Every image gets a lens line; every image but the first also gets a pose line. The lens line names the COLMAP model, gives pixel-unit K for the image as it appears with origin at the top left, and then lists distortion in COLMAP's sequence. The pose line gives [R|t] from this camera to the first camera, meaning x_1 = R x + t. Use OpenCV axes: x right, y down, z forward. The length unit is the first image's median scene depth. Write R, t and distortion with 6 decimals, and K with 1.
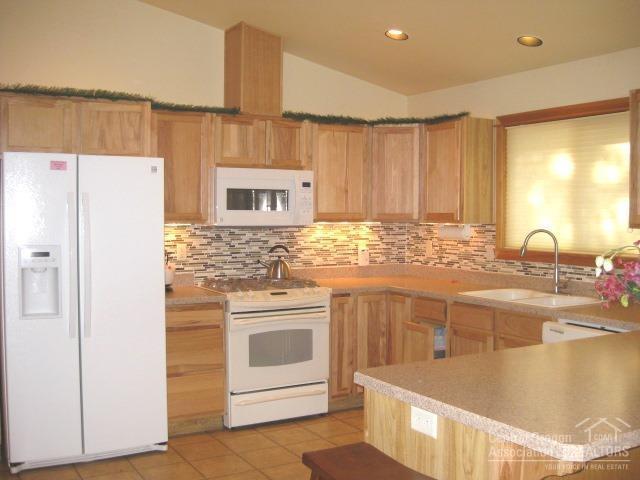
lens RADIAL K [[713.4, 0, 320.0], [0, 713.4, 240.0], [0, 0, 1]] dist [-0.133488, 0.006401]
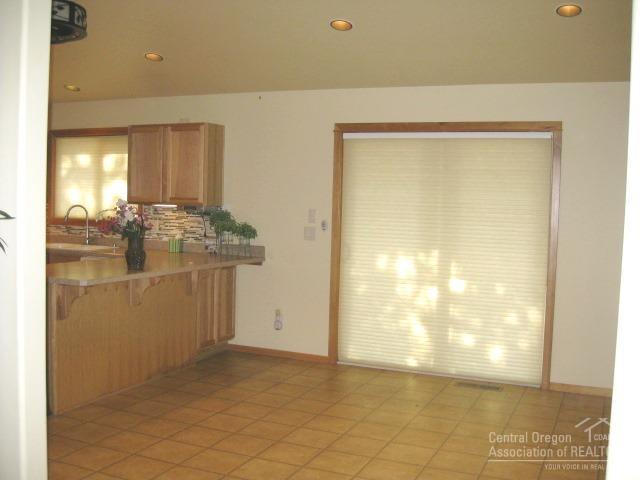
lens RADIAL K [[713.4, 0, 320.0], [0, 713.4, 240.0], [0, 0, 1]] dist [-0.133488, 0.006401]
pose [[0.813387, -0.032980, 0.580787, -0.152692], [0.010702, 0.999071, 0.041743, 0.003662], [-0.581625, -0.027737, 0.812984, -0.571093]]
